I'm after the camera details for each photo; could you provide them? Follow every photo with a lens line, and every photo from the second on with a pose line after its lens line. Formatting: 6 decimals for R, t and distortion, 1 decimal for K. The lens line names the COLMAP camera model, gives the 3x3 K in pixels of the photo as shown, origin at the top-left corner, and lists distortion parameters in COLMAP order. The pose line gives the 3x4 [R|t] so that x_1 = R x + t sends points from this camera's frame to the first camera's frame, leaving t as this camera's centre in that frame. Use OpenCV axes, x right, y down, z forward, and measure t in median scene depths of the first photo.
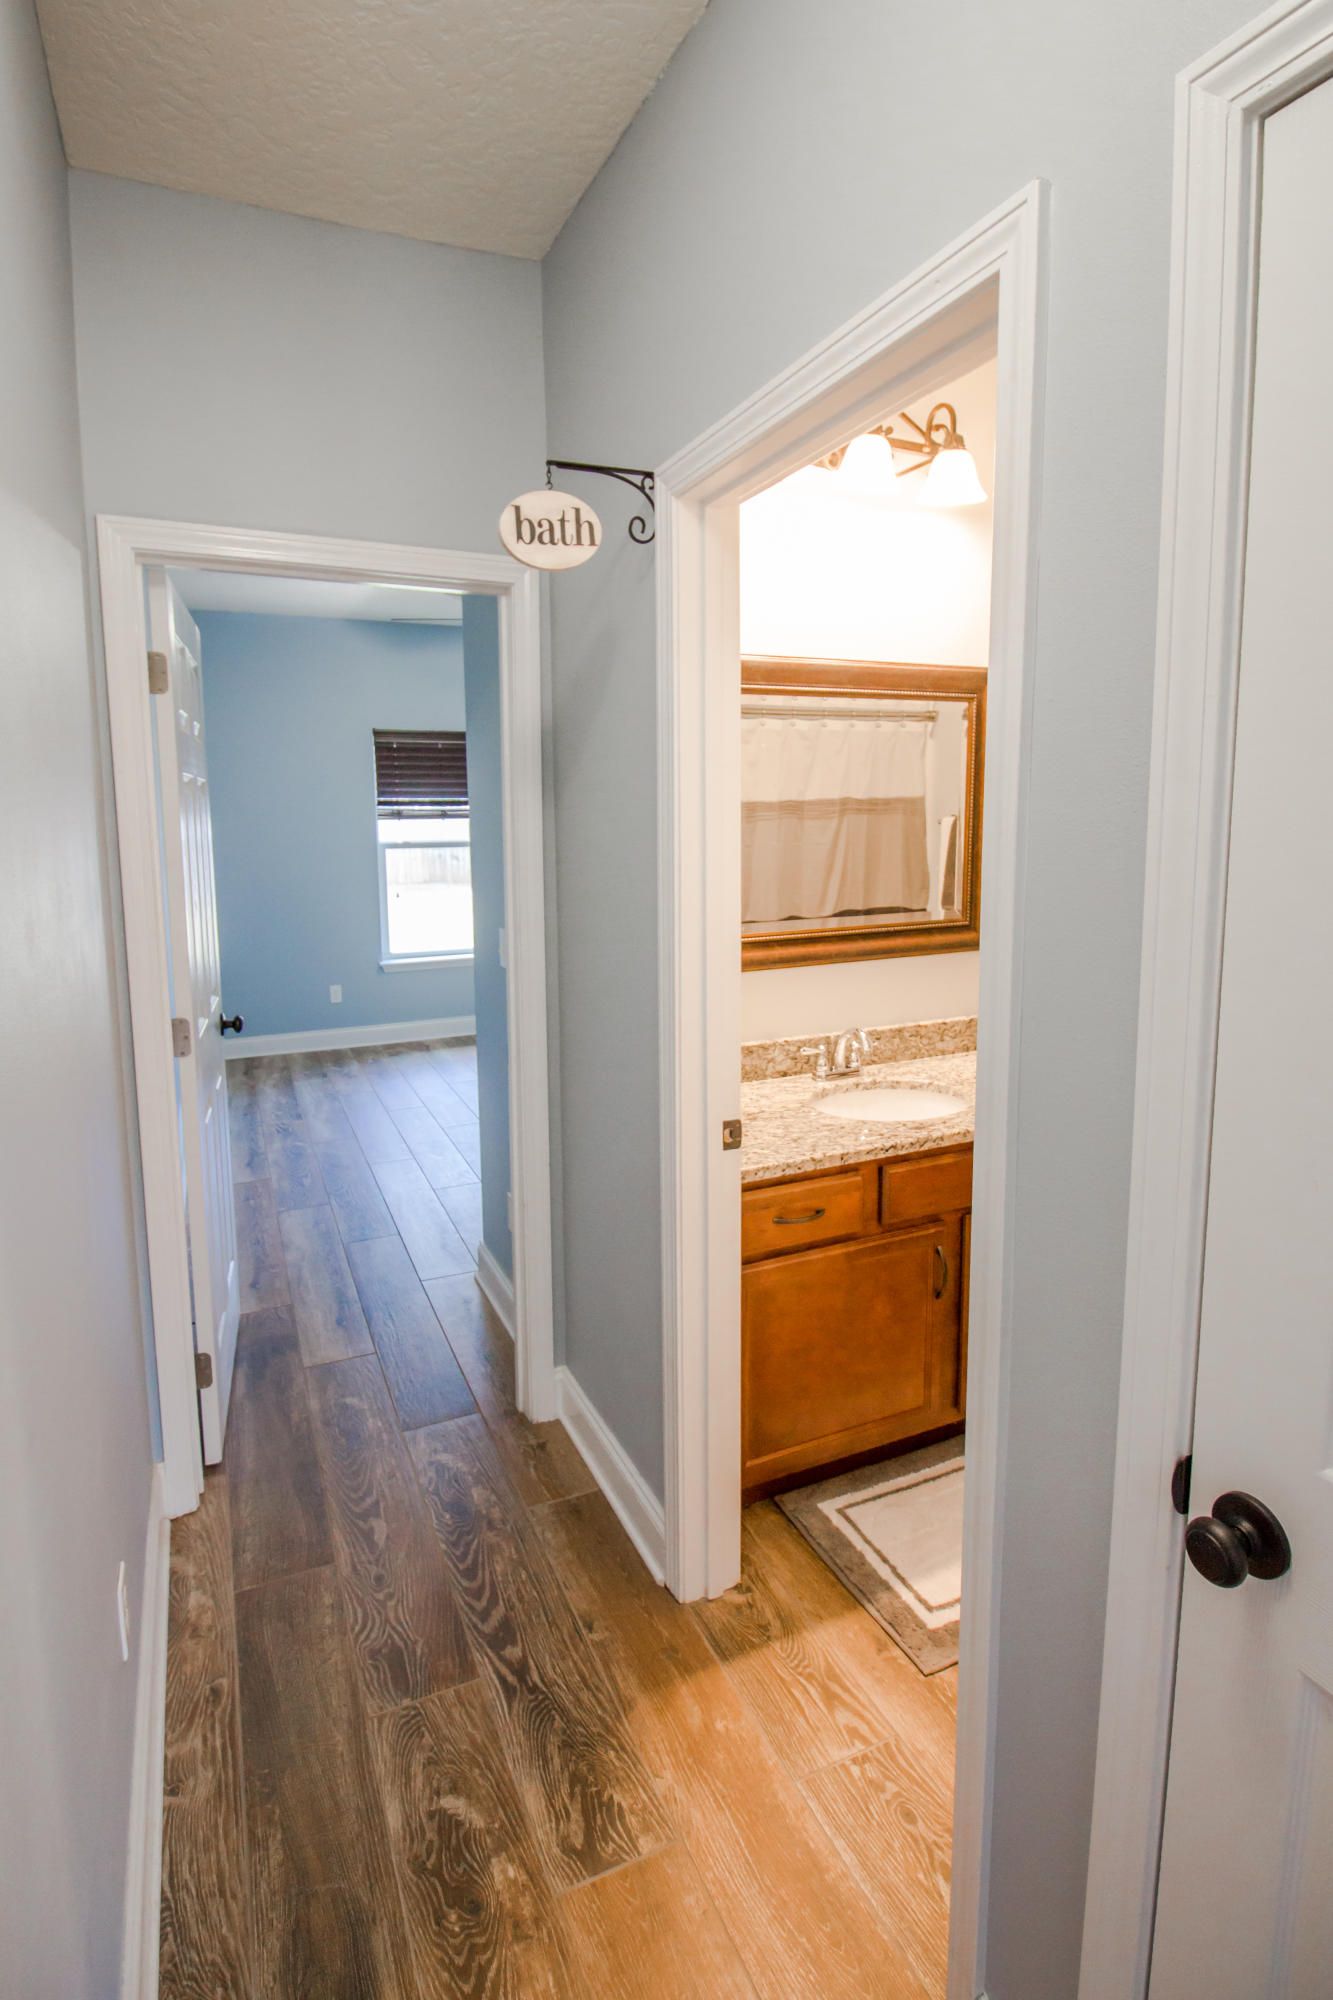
lens RADIAL K [[1023.4, 0, 651.7], [0, 1023.4, 936.0], [0, 0, 1]] dist [0.016504, -0.000113]
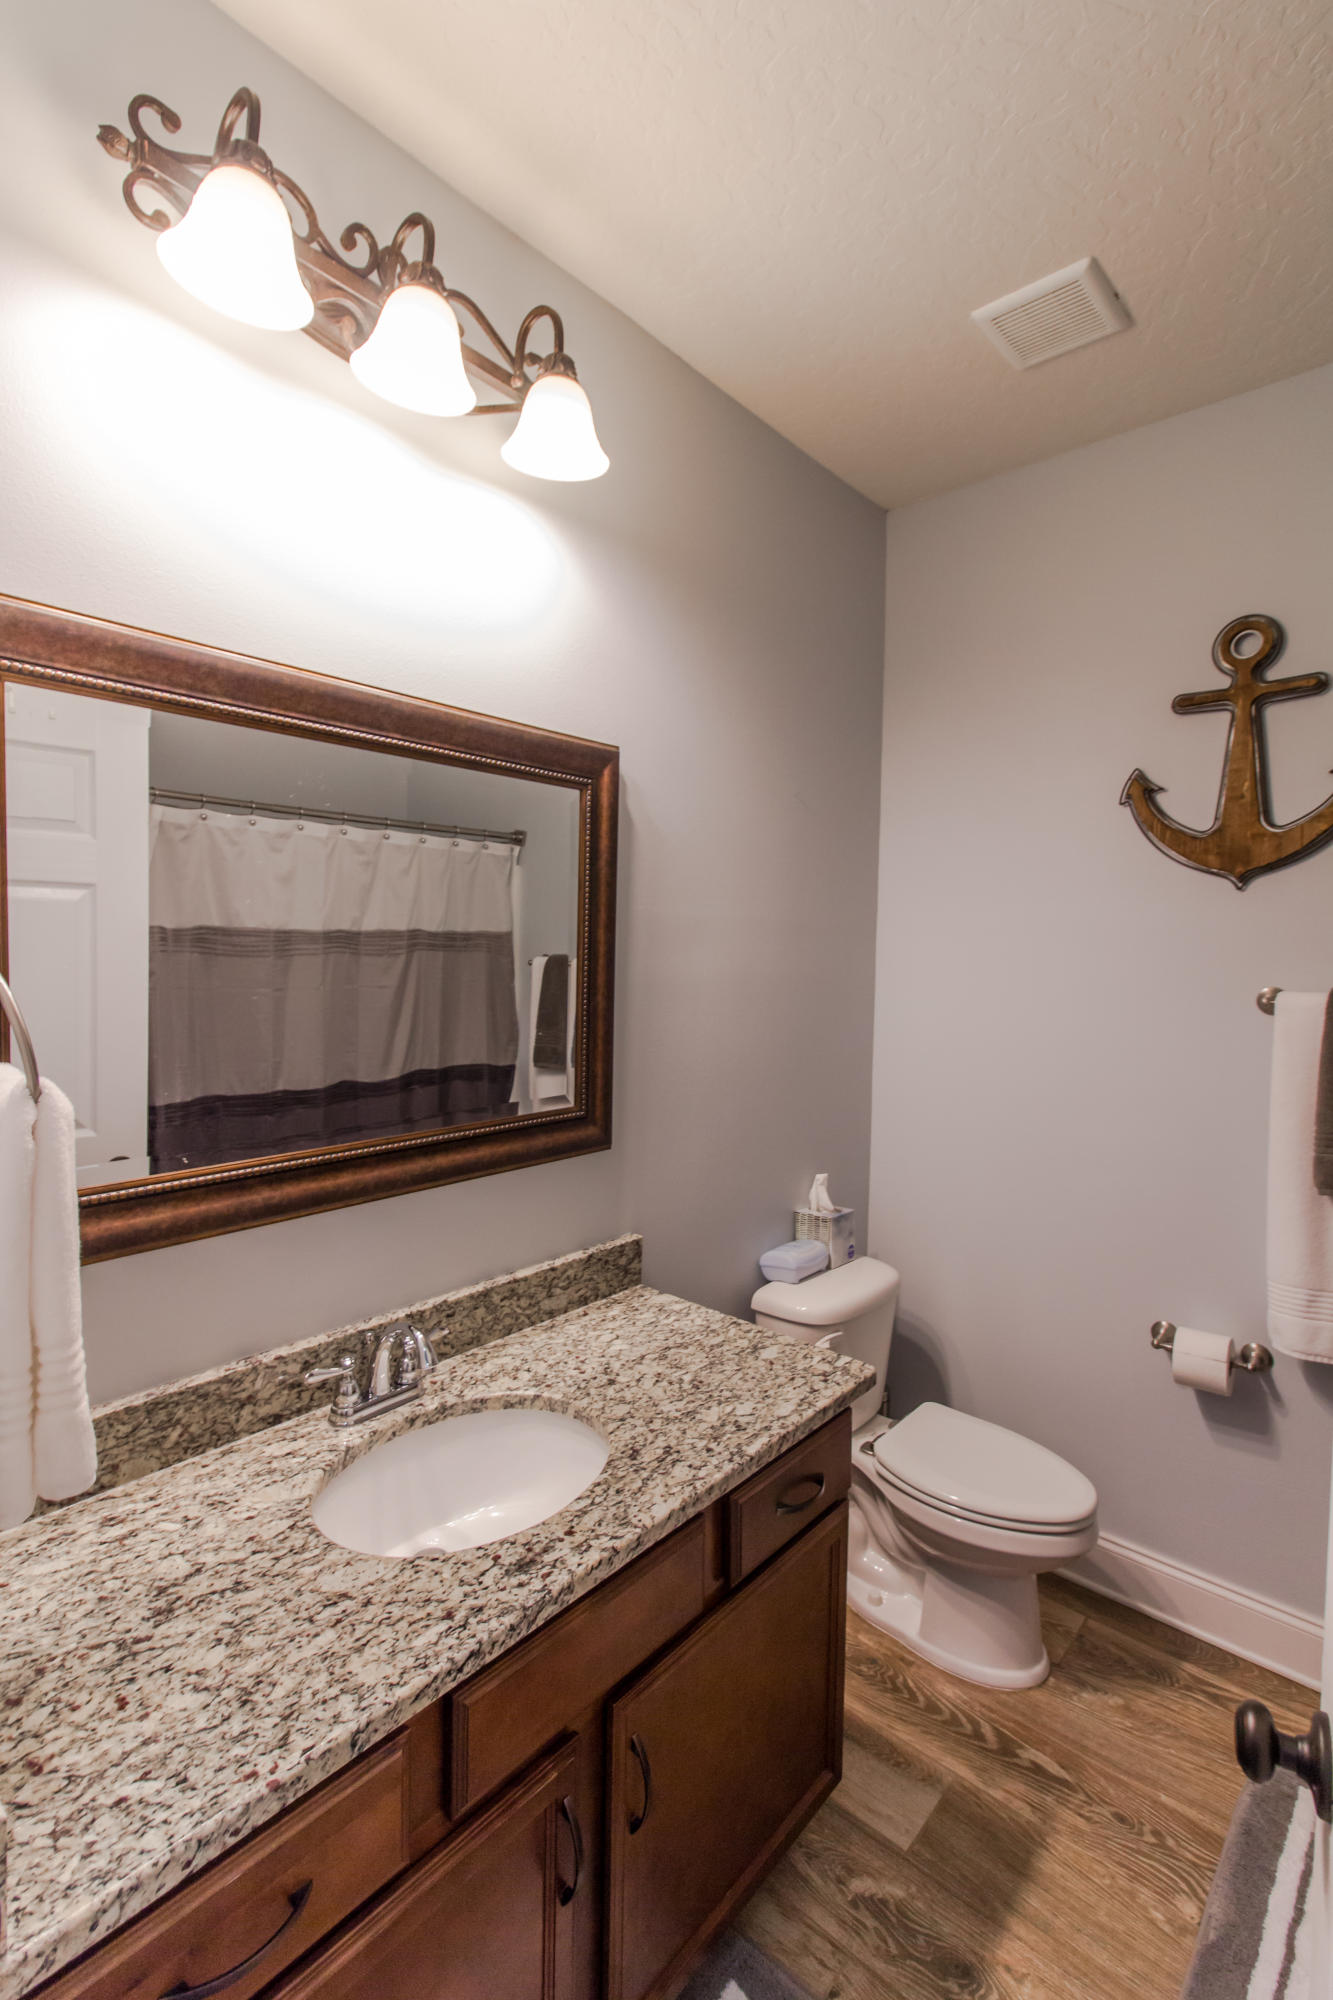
lens RADIAL K [[920.9, 0, 665.7], [0, 920.9, 995.1], [0, 0, 1]] dist [-0.005587, -0.003833]
pose [[0.908273, 0.007612, 0.418308, 0.111228], [0.023184, 0.997382, -0.068489, -0.051038], [-0.417735, 0.071905, 0.905719, 0.454393]]
